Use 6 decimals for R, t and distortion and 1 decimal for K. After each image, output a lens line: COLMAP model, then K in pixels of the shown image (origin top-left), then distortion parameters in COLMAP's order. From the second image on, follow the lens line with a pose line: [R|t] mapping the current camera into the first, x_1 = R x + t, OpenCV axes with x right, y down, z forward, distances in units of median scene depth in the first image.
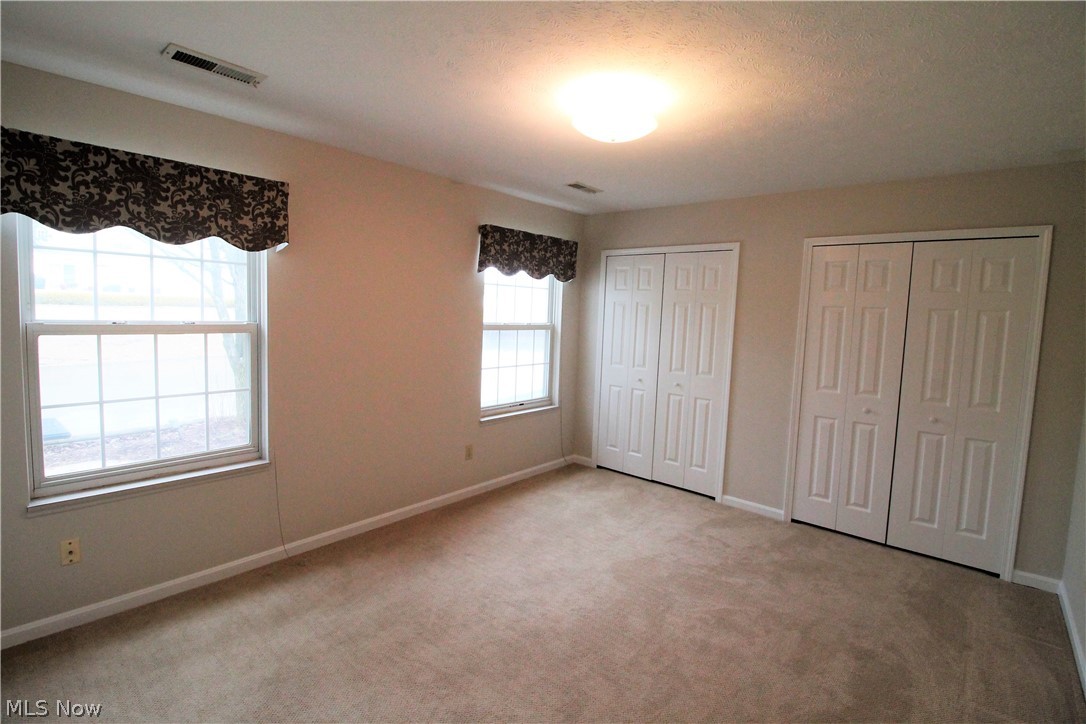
lens RADIAL K [[489.0, 0, 546.4], [0, 489.0, 349.9], [0, 0, 1]] dist [-0.029273, 0.000384]
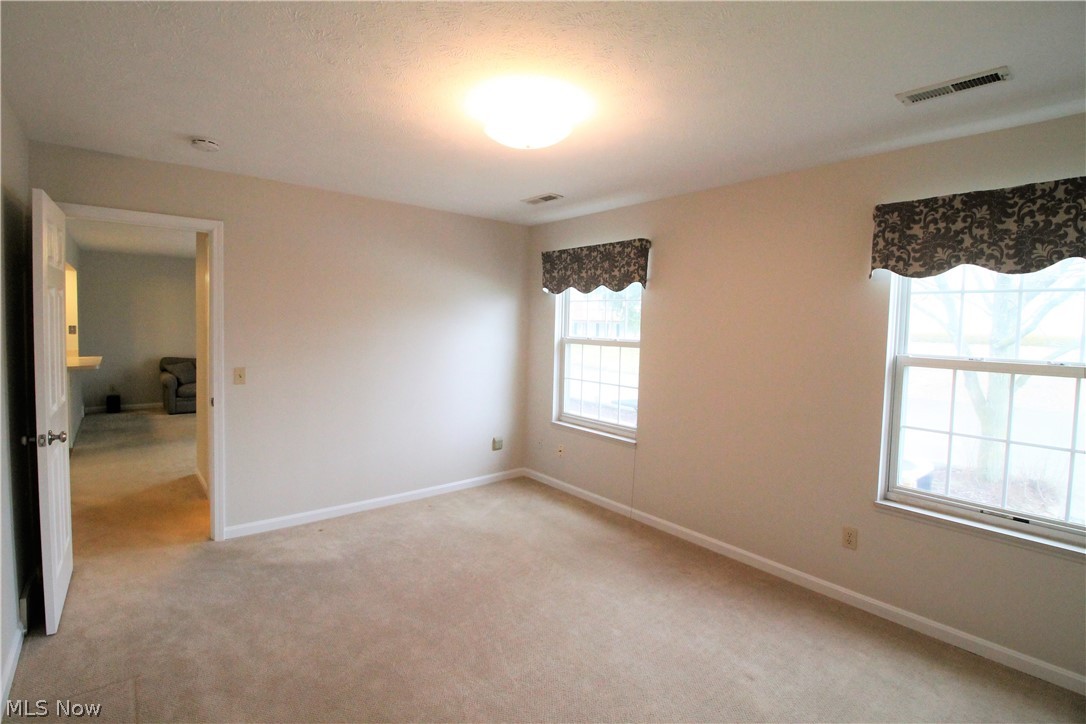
lens RADIAL K [[510.3, 0, 539.3], [0, 510.3, 350.1], [0, 0, 1]] dist [0.001423, -0.014227]
pose [[-0.155866, 0.019637, -0.987583, 0.969615], [-0.102751, 0.994056, 0.035982, -0.057420], [0.982420, 0.107083, -0.152922, 1.012181]]
